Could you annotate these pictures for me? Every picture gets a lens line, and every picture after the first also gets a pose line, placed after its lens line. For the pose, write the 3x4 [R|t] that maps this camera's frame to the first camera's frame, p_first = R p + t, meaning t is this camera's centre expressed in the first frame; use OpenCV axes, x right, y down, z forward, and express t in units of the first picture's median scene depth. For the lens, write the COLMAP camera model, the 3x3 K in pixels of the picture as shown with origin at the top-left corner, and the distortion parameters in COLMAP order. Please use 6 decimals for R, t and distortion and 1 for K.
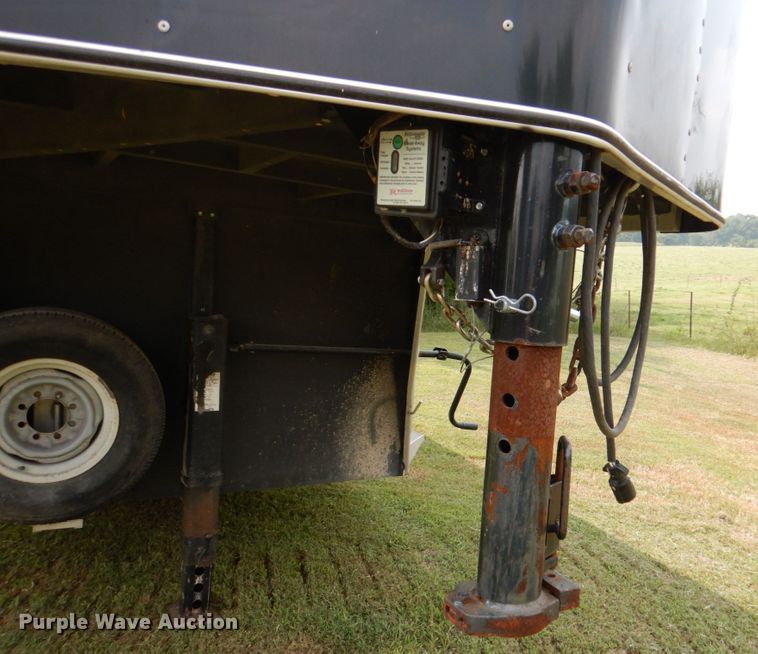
lens RADIAL K [[709.8, 0, 501.3], [0, 709.8, 363.7], [0, 0, 1]] dist [-0.007929, -0.005359]
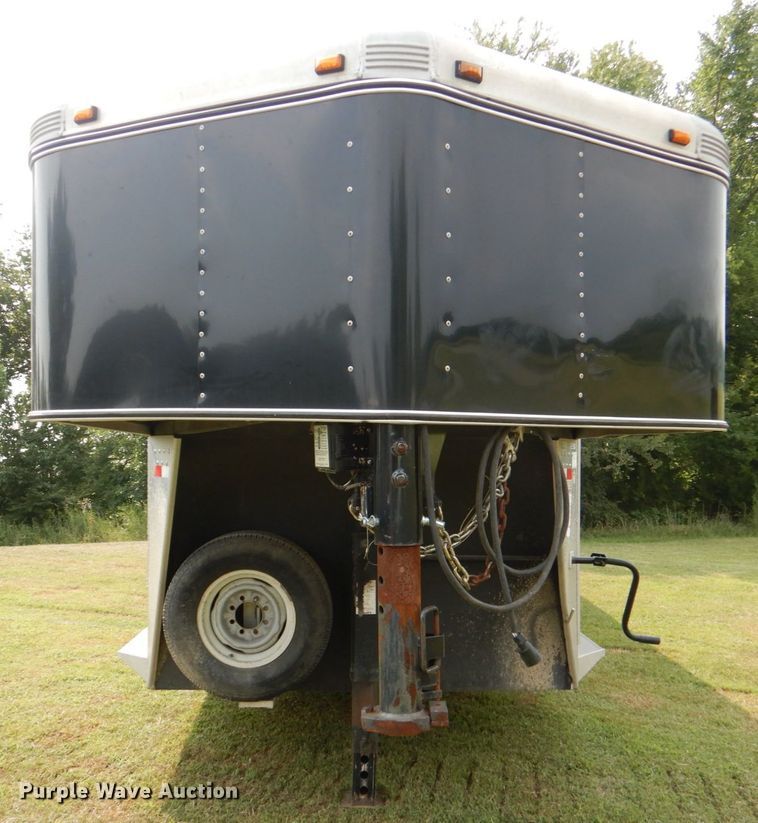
lens RADIAL K [[942.1, 0, 361.3], [0, 942.1, 442.0], [0, 0, 1]] dist [-0.005121, 0.000000]
pose [[0.839463, -0.094150, -0.535199, 0.424719], [0.012608, 0.987986, -0.154027, 0.025773], [0.543271, 0.122552, 0.830565, -0.312134]]
